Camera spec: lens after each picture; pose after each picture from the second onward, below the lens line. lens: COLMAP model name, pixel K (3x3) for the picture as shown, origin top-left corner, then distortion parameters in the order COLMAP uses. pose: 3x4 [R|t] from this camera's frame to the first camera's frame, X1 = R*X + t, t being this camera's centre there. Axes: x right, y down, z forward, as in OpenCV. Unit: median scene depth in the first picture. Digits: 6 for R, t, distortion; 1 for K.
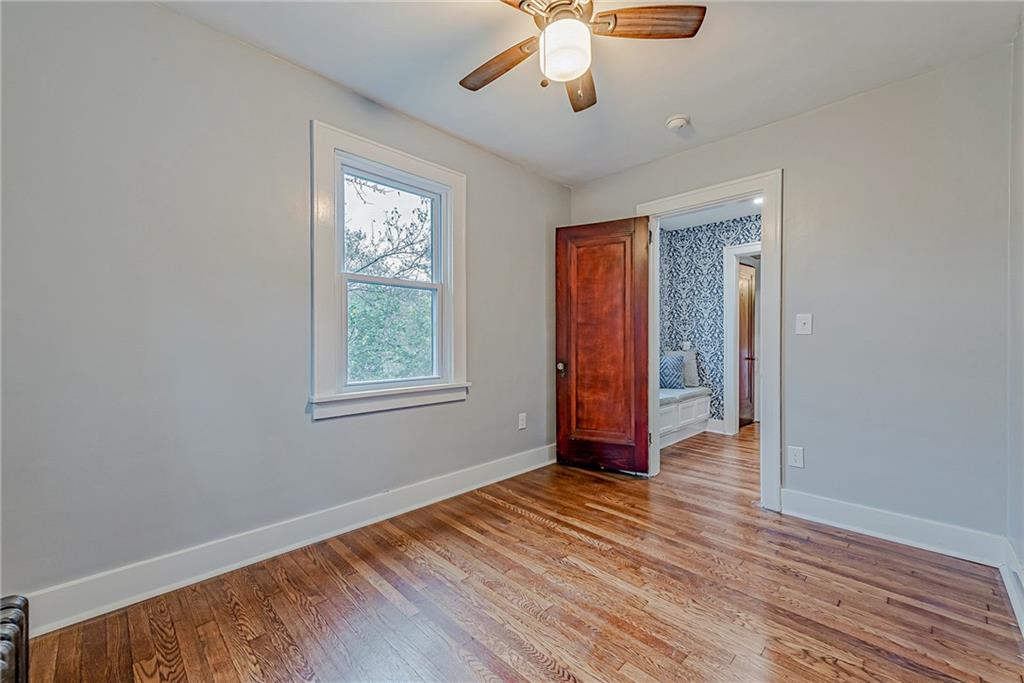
lens RADIAL K [[403.0, 0, 506.3], [0, 403.0, 344.4], [0, 0, 1]] dist [0.014675, -0.002225]
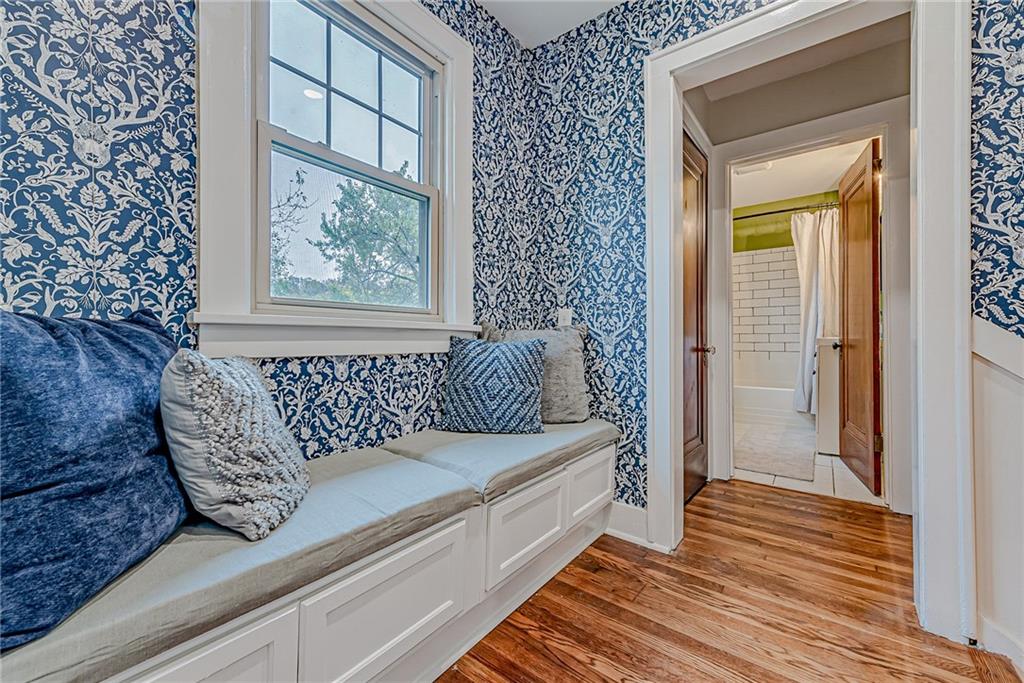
lens RADIAL K [[403.0, 0, 516.9], [0, 403.0, 337.6], [0, 0, 1]] dist [0.014675, -0.002225]
pose [[0.989311, -0.002278, 0.145802, 0.353208], [0.003487, 0.999962, -0.008036, 0.027713], [-0.145778, 0.008458, 0.989281, 0.627014]]
